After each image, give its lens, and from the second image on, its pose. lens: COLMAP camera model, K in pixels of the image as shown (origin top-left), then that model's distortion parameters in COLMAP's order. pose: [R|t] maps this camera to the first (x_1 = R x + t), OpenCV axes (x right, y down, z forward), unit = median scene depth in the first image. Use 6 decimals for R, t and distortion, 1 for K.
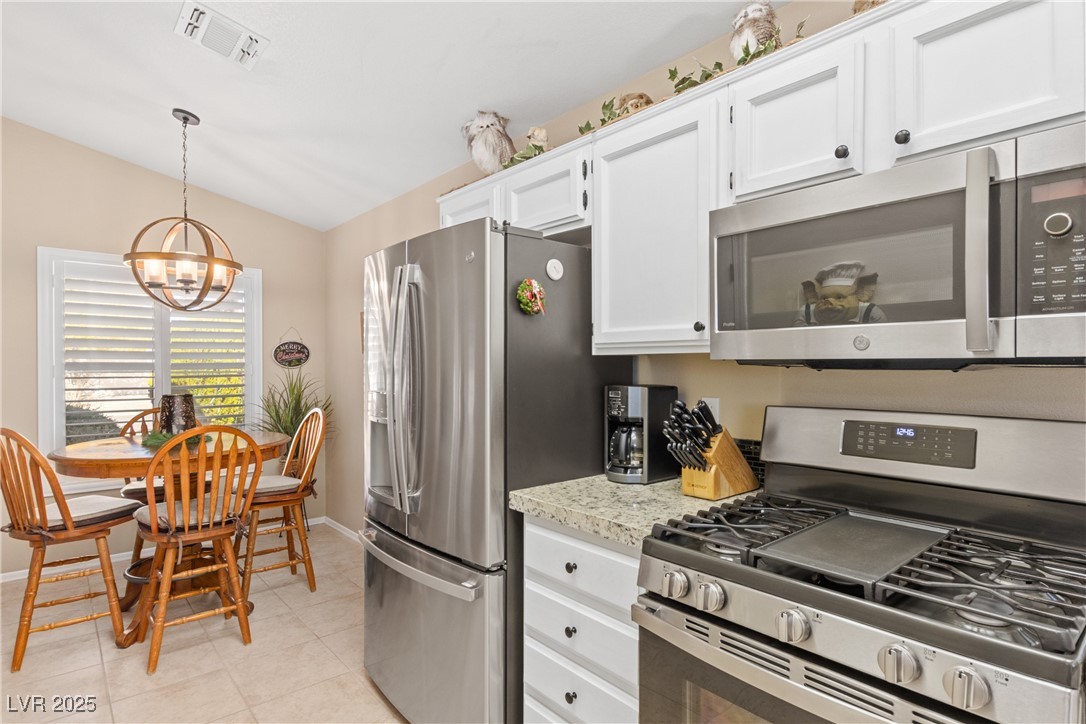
lens RADIAL K [[562.9, 0, 544.4], [0, 562.9, 371.6], [0, 0, 1]] dist [0.012165, -0.000251]
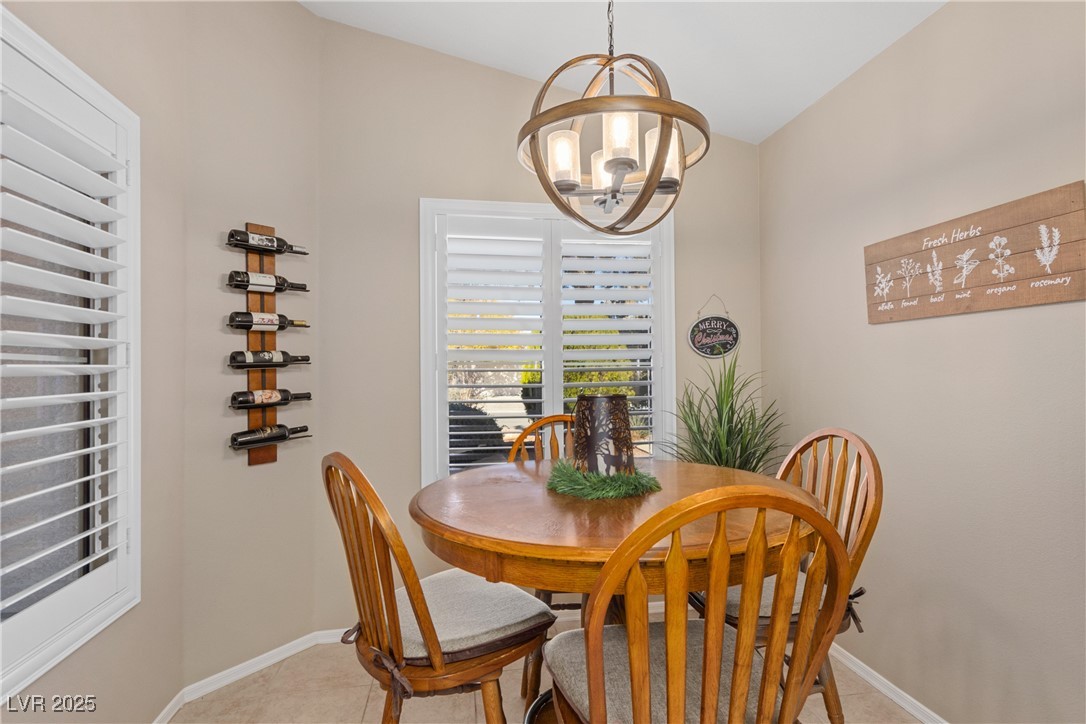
lens RADIAL K [[562.9, 0, 544.4], [0, 562.9, 371.6], [0, 0, 1]] dist [0.012165, -0.000251]
pose [[0.850637, -0.005688, -0.525722, -0.406726], [0.001095, 0.999958, -0.009046, 0.023341], [0.525752, 0.007119, 0.850608, 0.514483]]
